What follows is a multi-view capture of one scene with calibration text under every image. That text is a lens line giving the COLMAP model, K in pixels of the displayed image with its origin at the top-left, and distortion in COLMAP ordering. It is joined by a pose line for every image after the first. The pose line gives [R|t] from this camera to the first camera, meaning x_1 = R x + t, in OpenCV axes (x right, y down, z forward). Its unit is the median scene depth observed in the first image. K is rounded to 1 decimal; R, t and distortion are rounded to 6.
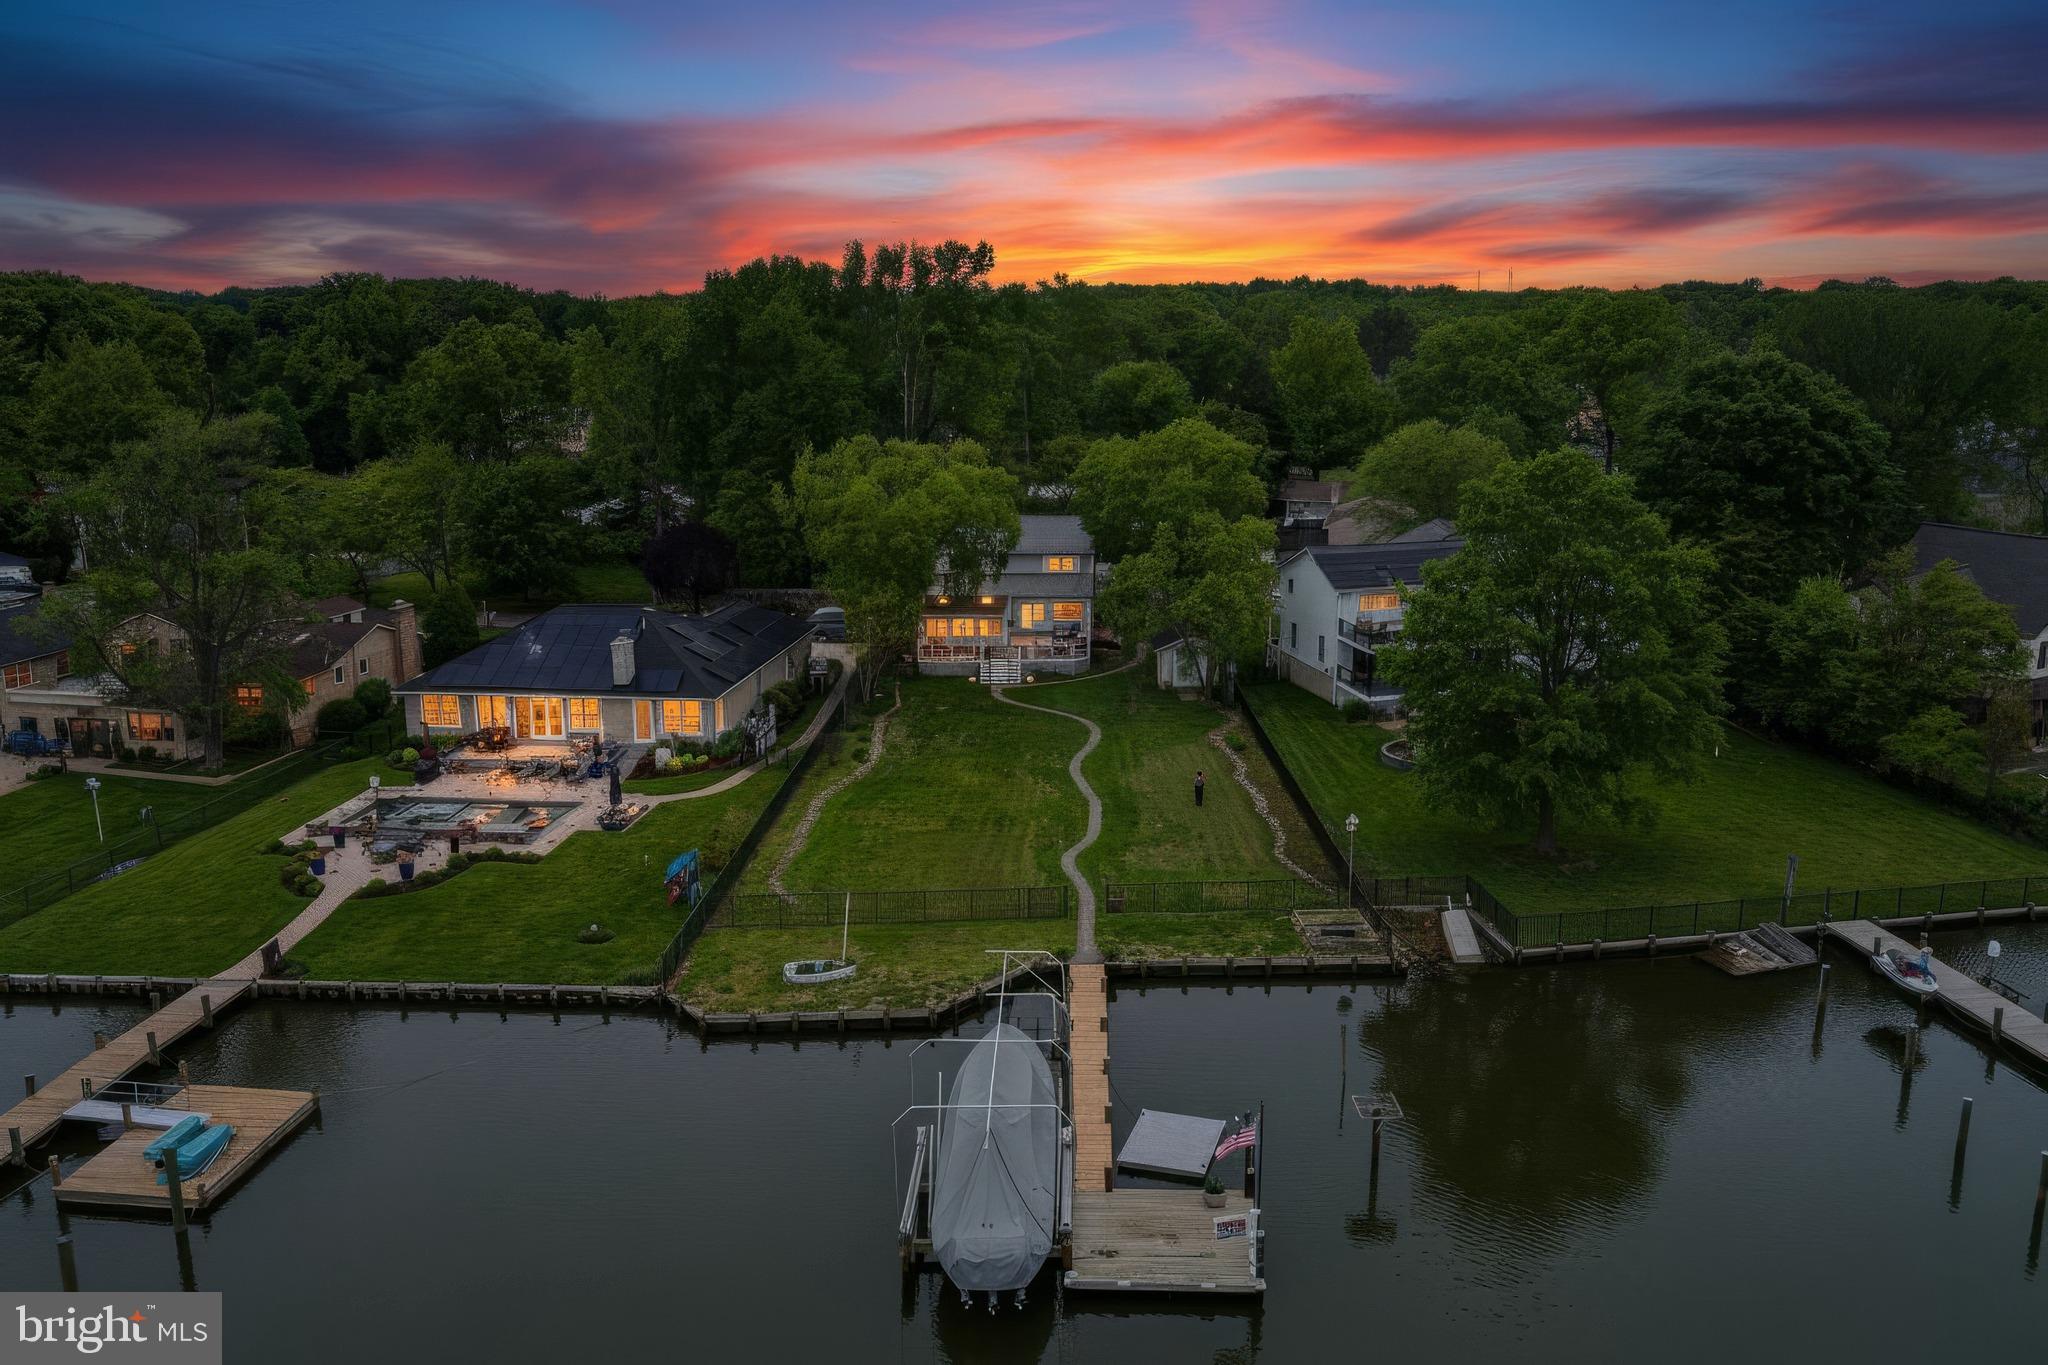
lens RADIAL K [[1601.7, 0, 1021.3], [0, 1601.7, 709.3], [0, 0, 1]] dist [-0.073906, 0.026282]
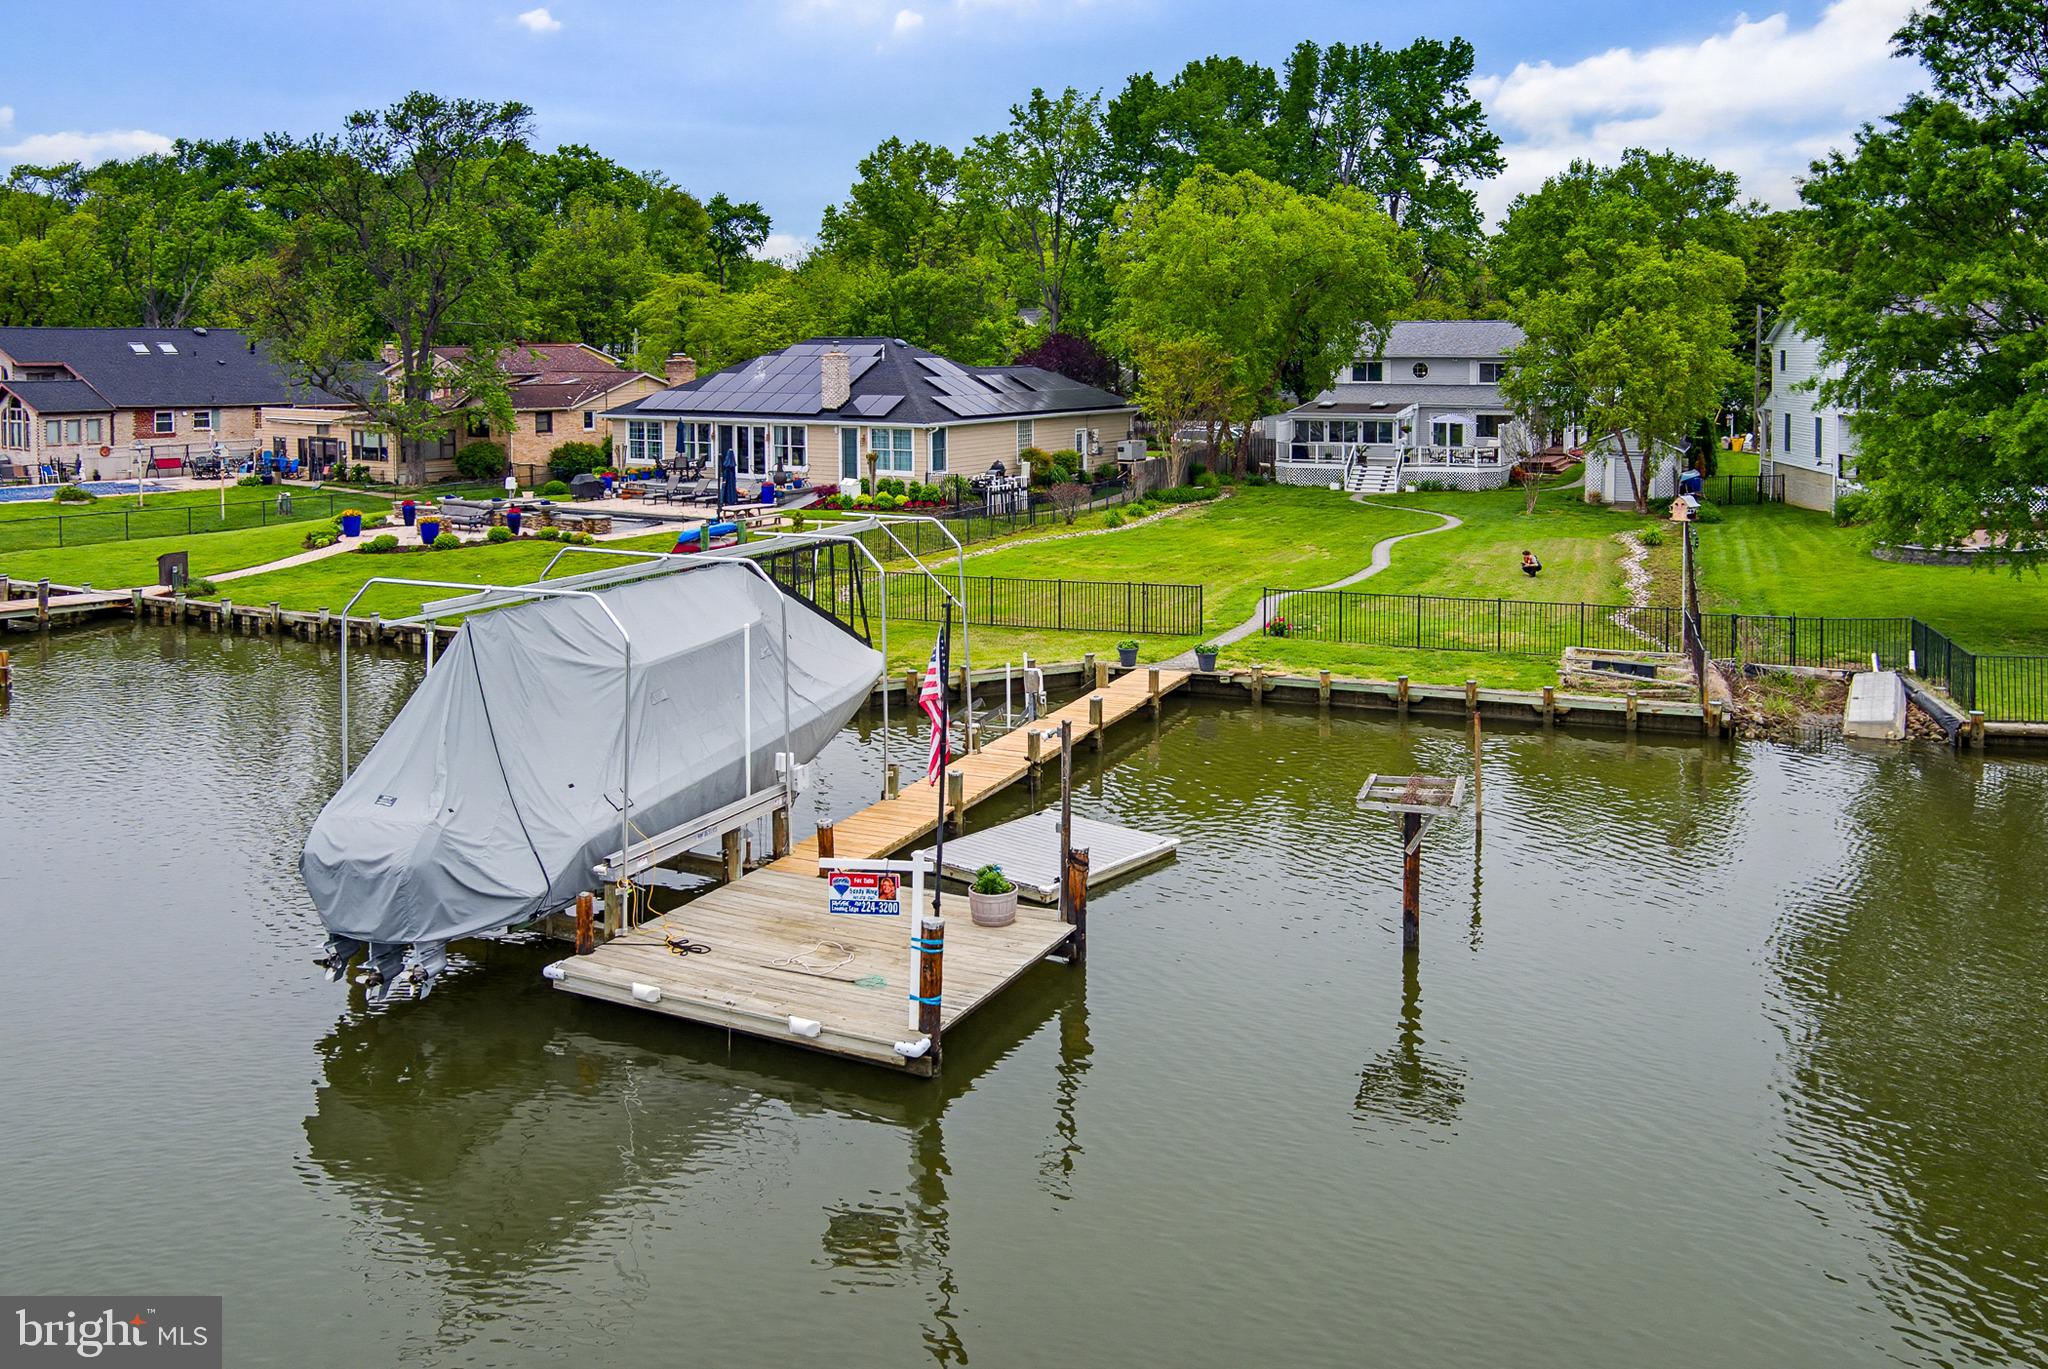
lens RADIAL K [[1651.9, 0, 1016.4], [0, 1651.9, 440.0], [0, 0, 1]] dist [-0.008843, -0.100014]
pose [[0.924782, 0.032762, -0.379083, 0.158170], [-0.100771, 0.981799, -0.160982, 0.127343], [0.366910, 0.187074, 0.911252, 0.276185]]
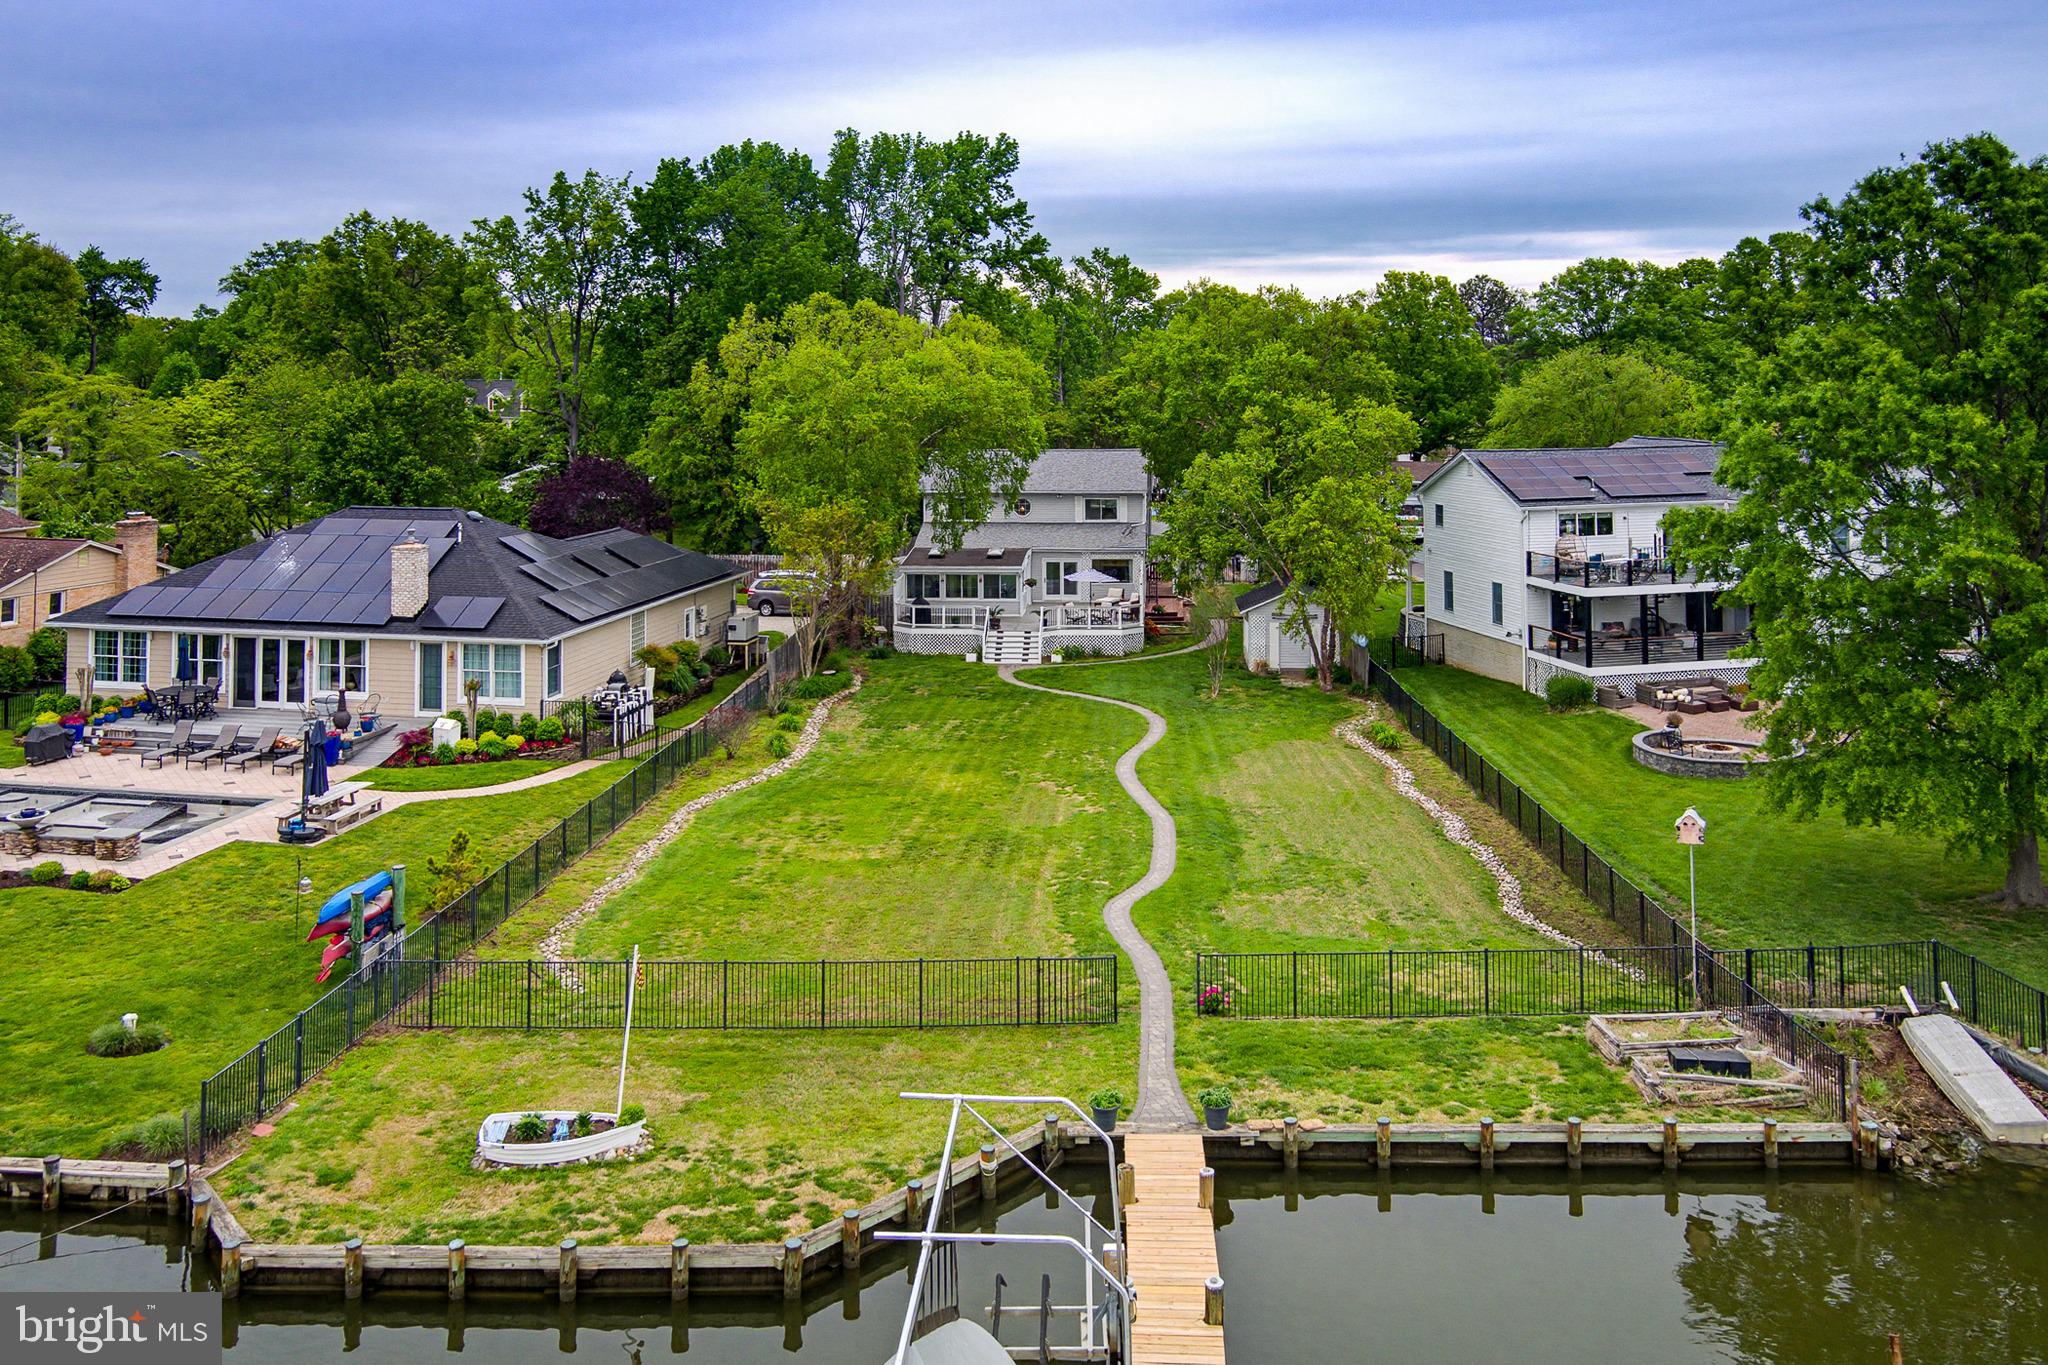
lens RADIAL K [[1688.1, 0, 1021.4], [0, 1688.1, 276.4], [0, 0, 1]] dist [-0.047582, 0.021187]
pose [[0.999681, 0.009808, -0.023265, 0.007007], [-0.016309, 0.954276, -0.298482, 0.049926], [0.019274, 0.298767, 0.954132, 0.339954]]
